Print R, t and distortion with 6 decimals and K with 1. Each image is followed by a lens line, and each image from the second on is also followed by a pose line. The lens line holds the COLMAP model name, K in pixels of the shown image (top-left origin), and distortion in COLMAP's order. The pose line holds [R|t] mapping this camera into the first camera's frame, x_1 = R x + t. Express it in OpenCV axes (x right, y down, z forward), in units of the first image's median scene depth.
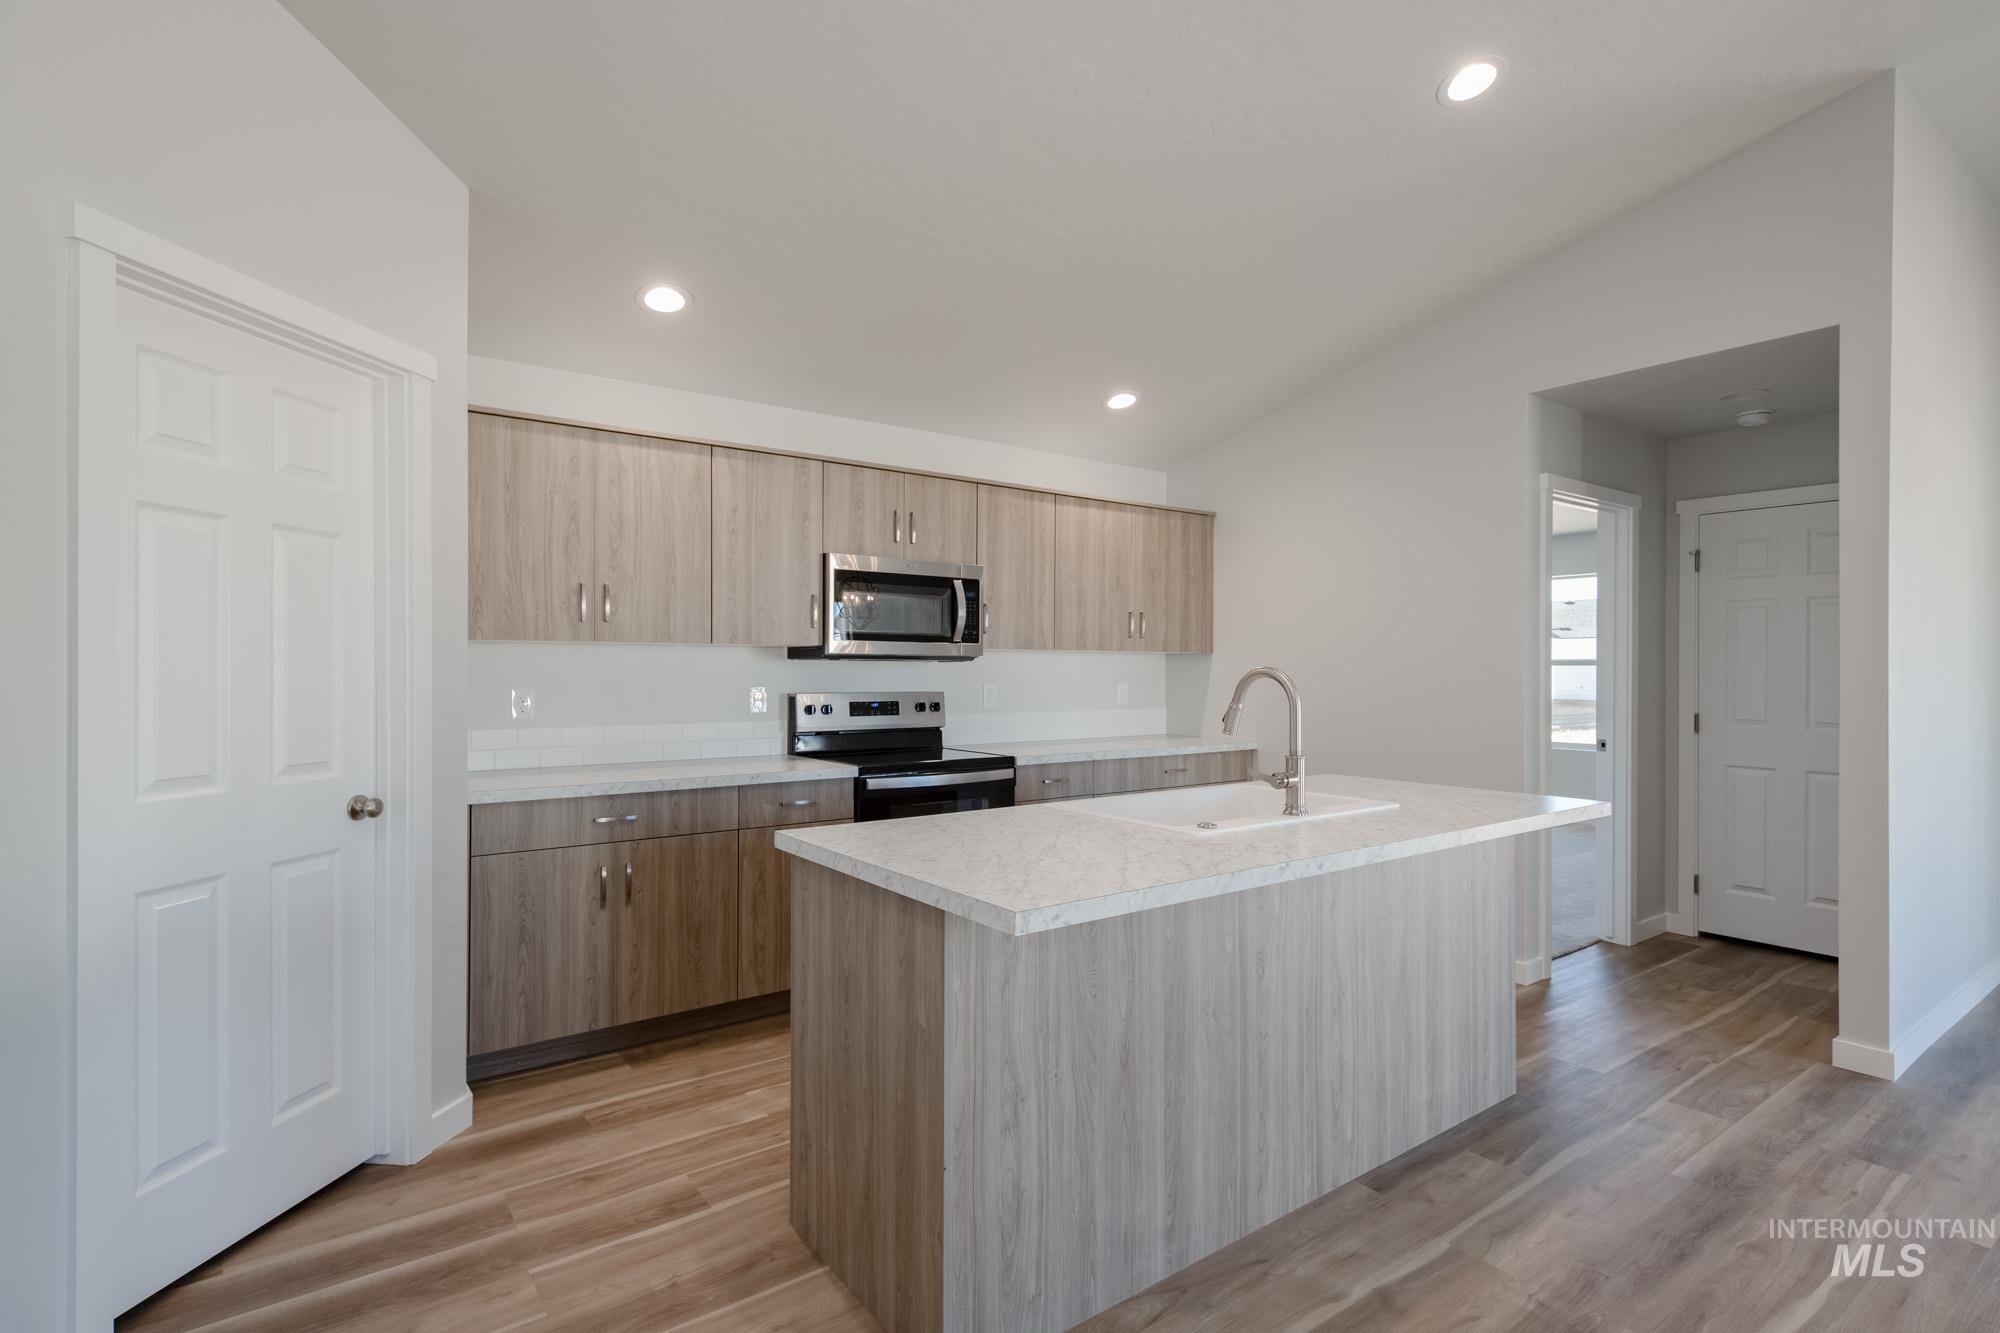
lens RADIAL K [[956.7, 0, 990.1], [0, 956.7, 666.2], [0, 0, 1]] dist [0.007807, -0.000019]
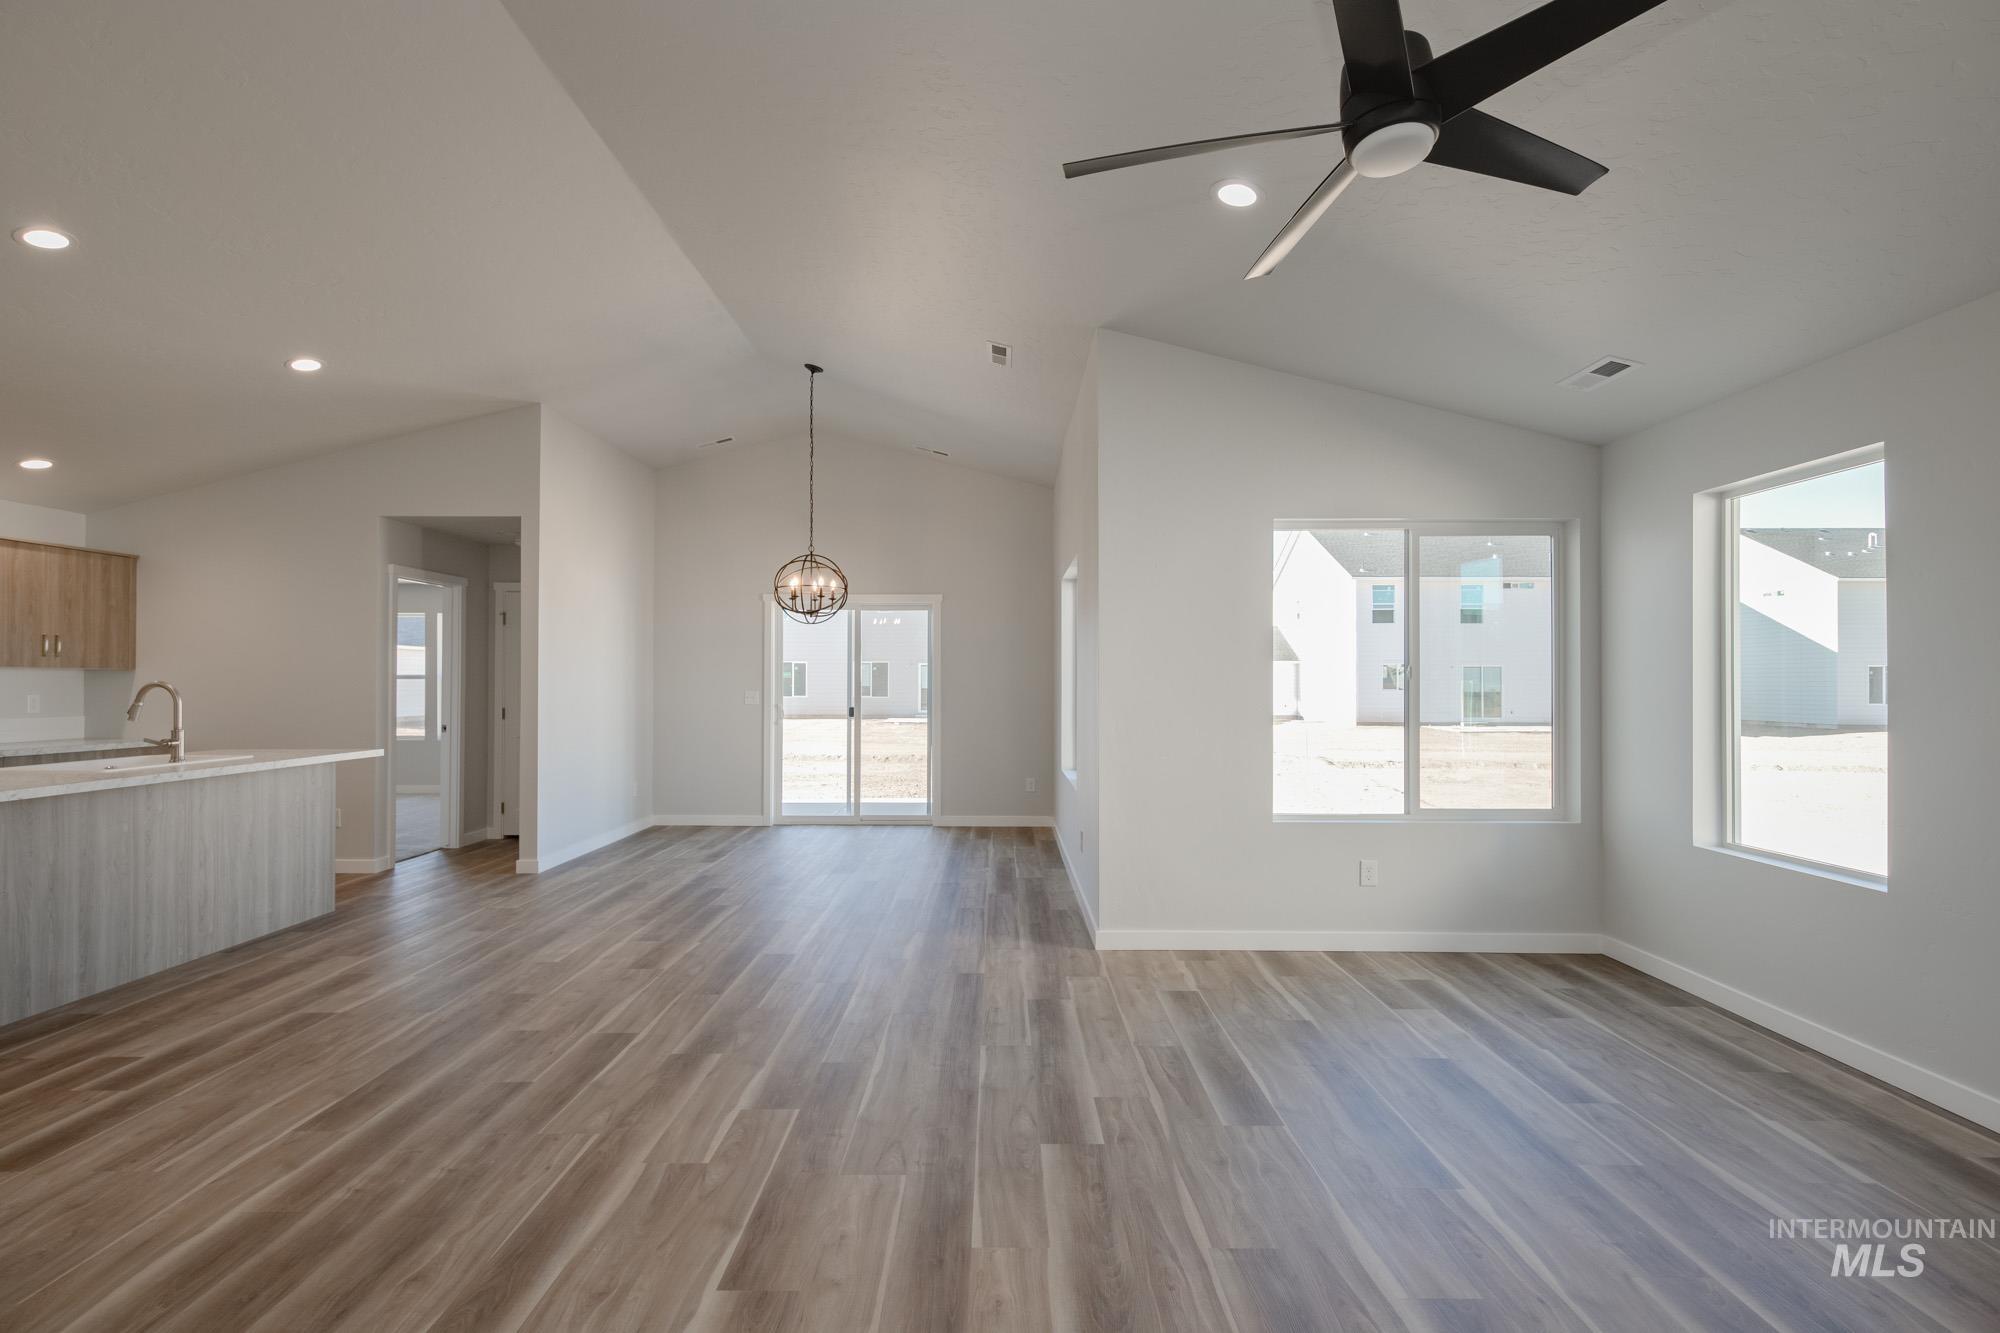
lens RADIAL K [[947.4, 0, 987.2], [0, 947.4, 679.5], [0, 0, 1]] dist [0.011603, -0.004339]
pose [[0.593487, 0.000758, 0.804844, -0.153990], [-0.003660, 0.999992, 0.001757, -0.008397], [-0.804836, -0.003988, 0.593484, -0.890215]]
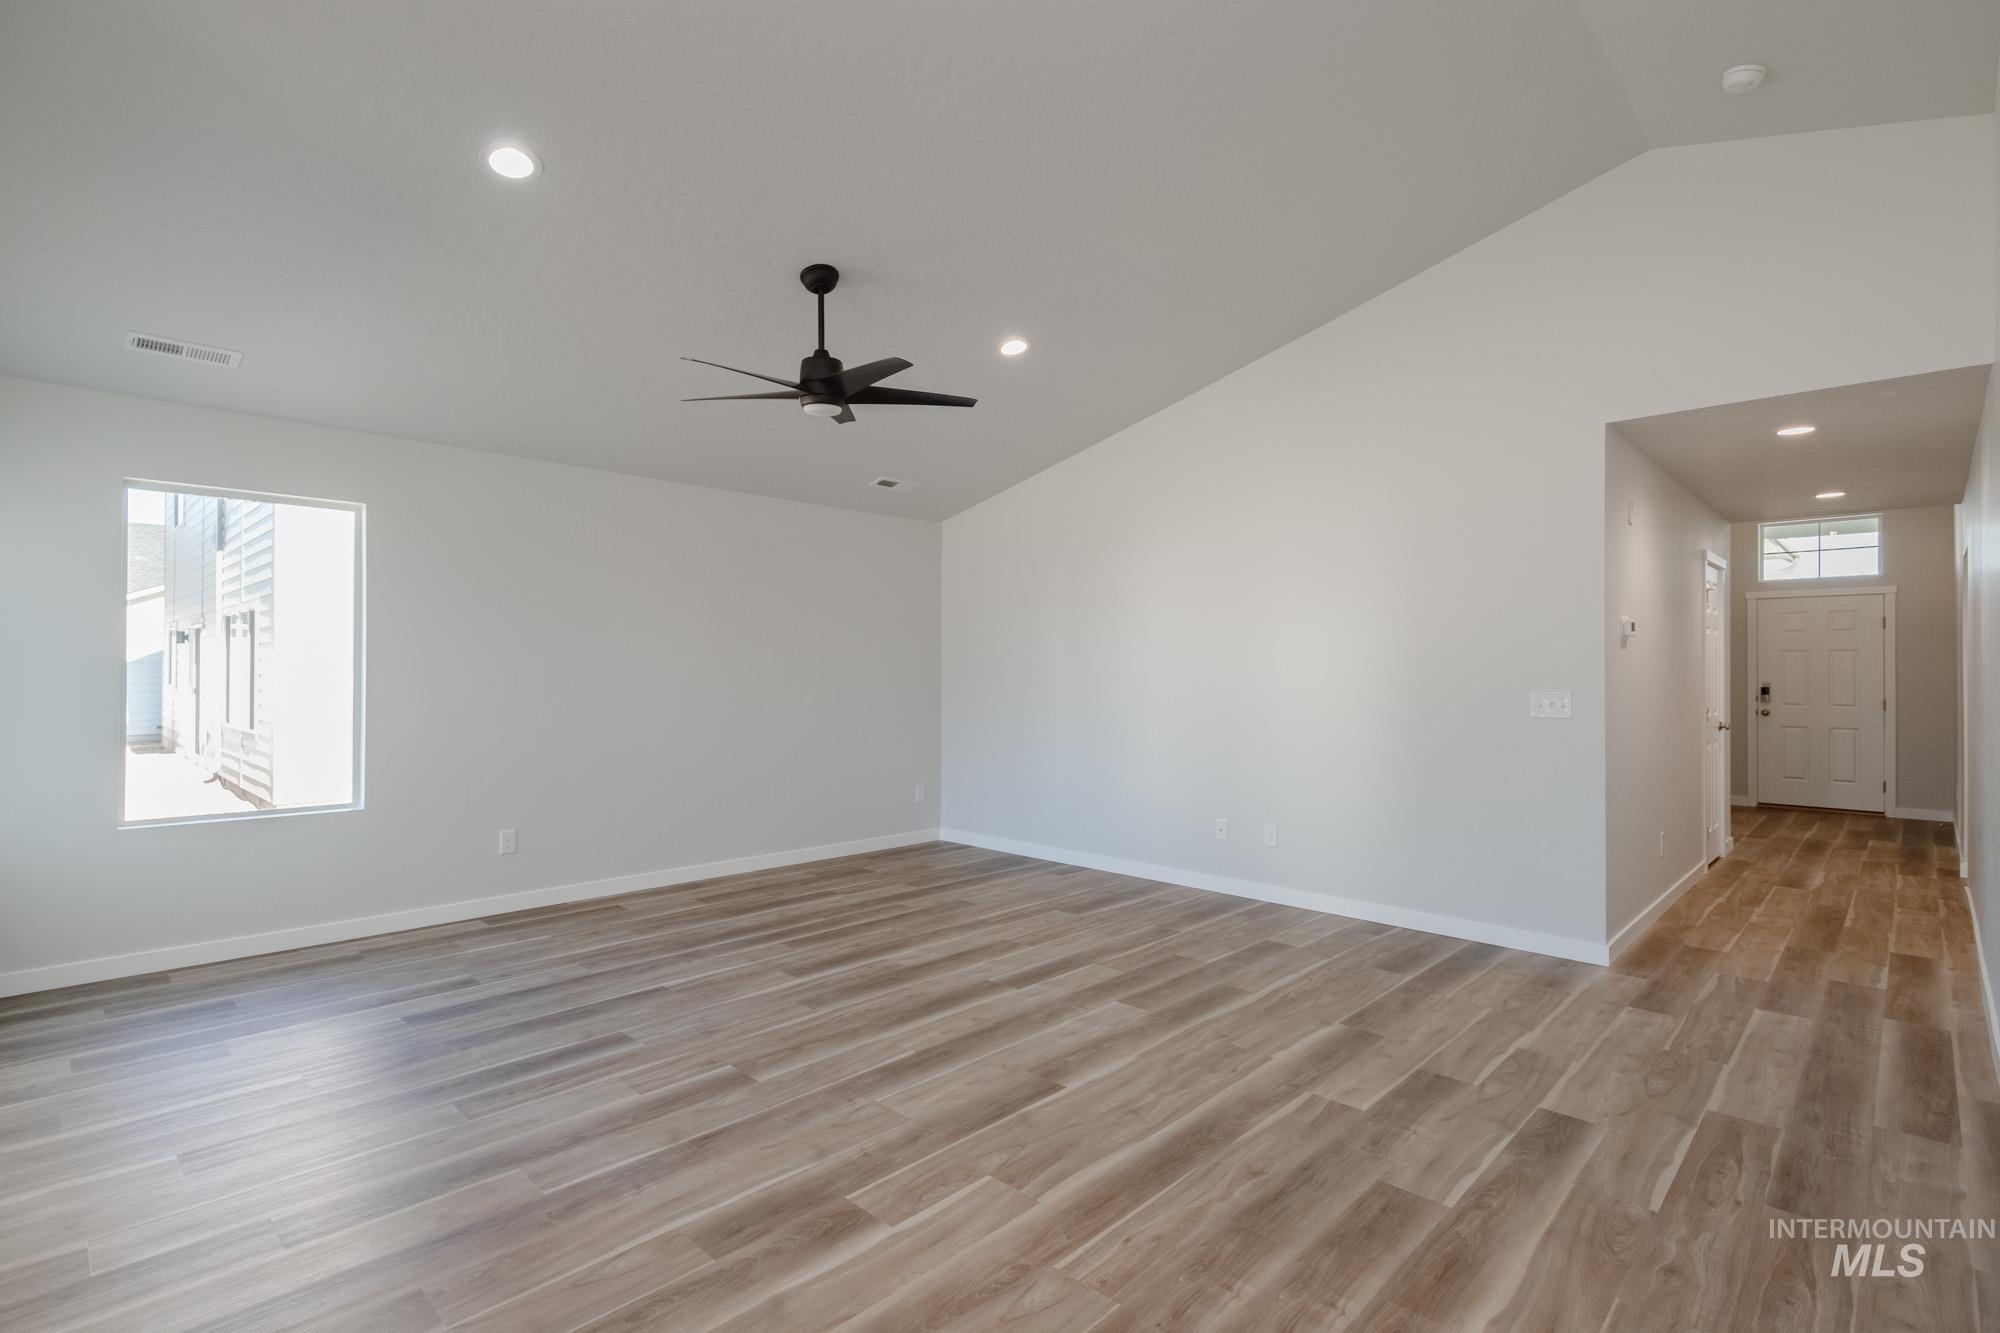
lens RADIAL K [[947.4, 0, 1000.9], [0, 947.4, 665.9], [0, 0, 1]] dist [0.011603, -0.004339]
pose [[-0.983587, -0.007104, -0.180296, 0.401677], [-0.005343, 0.999933, -0.010247, -0.001728], [0.180357, -0.009116, -0.983559, 0.350351]]
